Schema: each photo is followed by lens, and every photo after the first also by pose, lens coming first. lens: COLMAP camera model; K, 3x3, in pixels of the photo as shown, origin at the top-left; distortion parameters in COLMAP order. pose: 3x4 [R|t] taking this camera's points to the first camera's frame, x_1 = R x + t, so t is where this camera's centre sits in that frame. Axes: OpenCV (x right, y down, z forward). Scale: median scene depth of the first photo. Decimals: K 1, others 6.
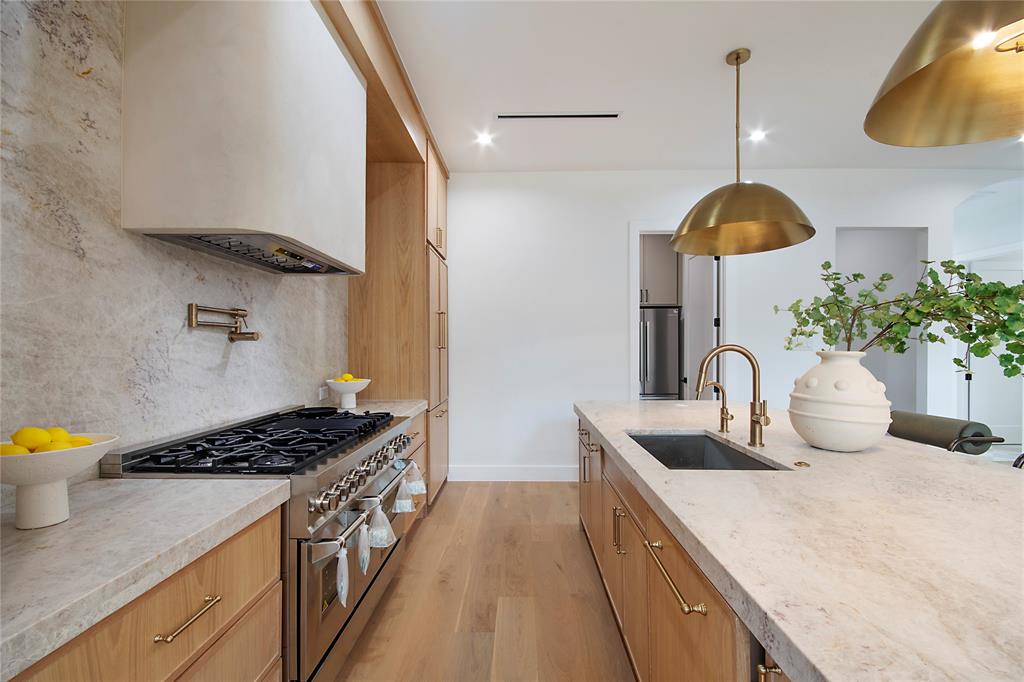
lens RADIAL K [[449.2, 0, 511.7], [0, 449.2, 345.8], [0, 0, 1]] dist [0.006655, -0.011123]
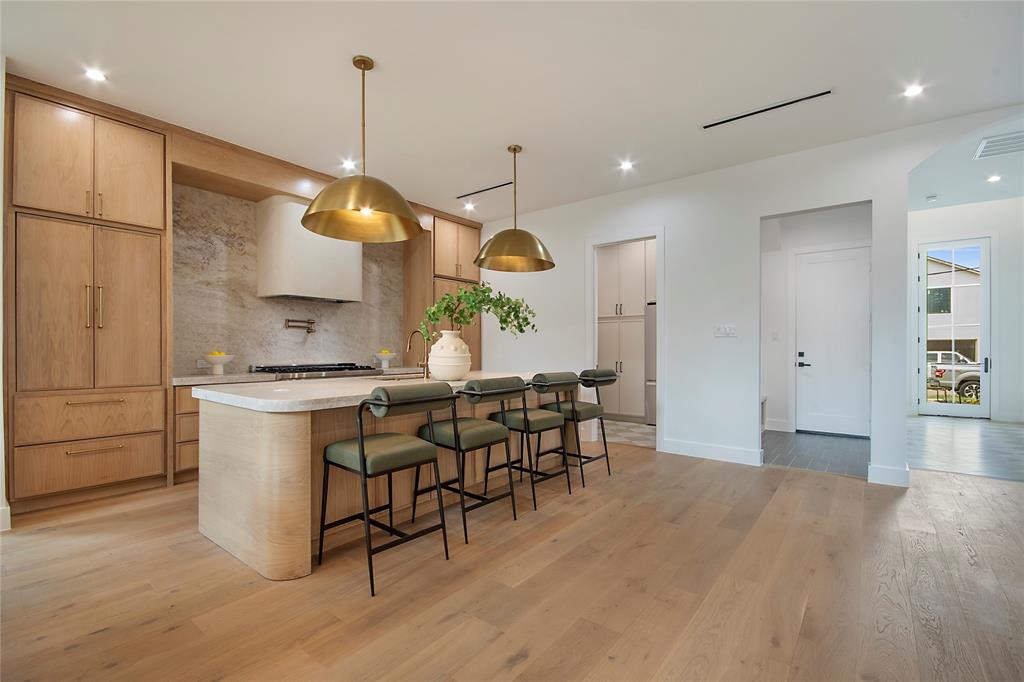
lens RADIAL K [[462.6, 0, 508.2], [0, 462.6, 349.1], [0, 0, 1]] dist [0.004461, -0.011323]
pose [[0.799078, 0.000221, -0.601227, 1.746788], [0.000535, 0.999999, 0.001080, 0.074964], [0.601227, -0.001185, 0.799077, -0.386189]]
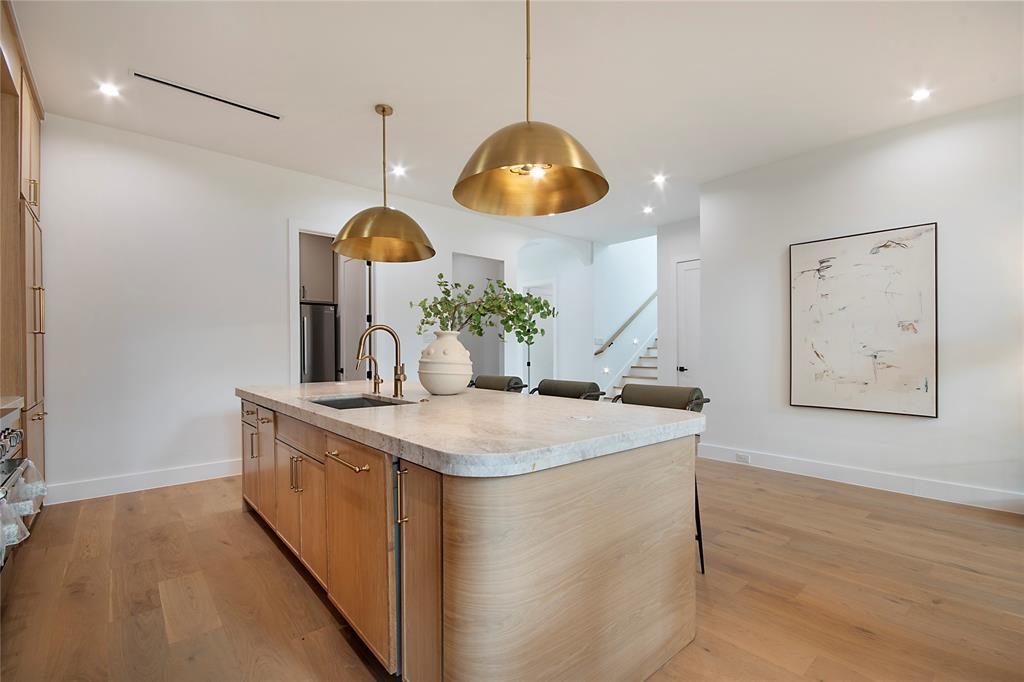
lens RADIAL K [[454.8, 0, 516.7], [0, 454.8, 353.3], [0, 0, 1]] dist [0.010595, -0.013624]
pose [[0.734075, -0.006509, 0.679037, -0.136930], [0.004059, 0.999978, 0.005196, 0.067920], [-0.679057, -0.001058, 0.734085, -0.270353]]
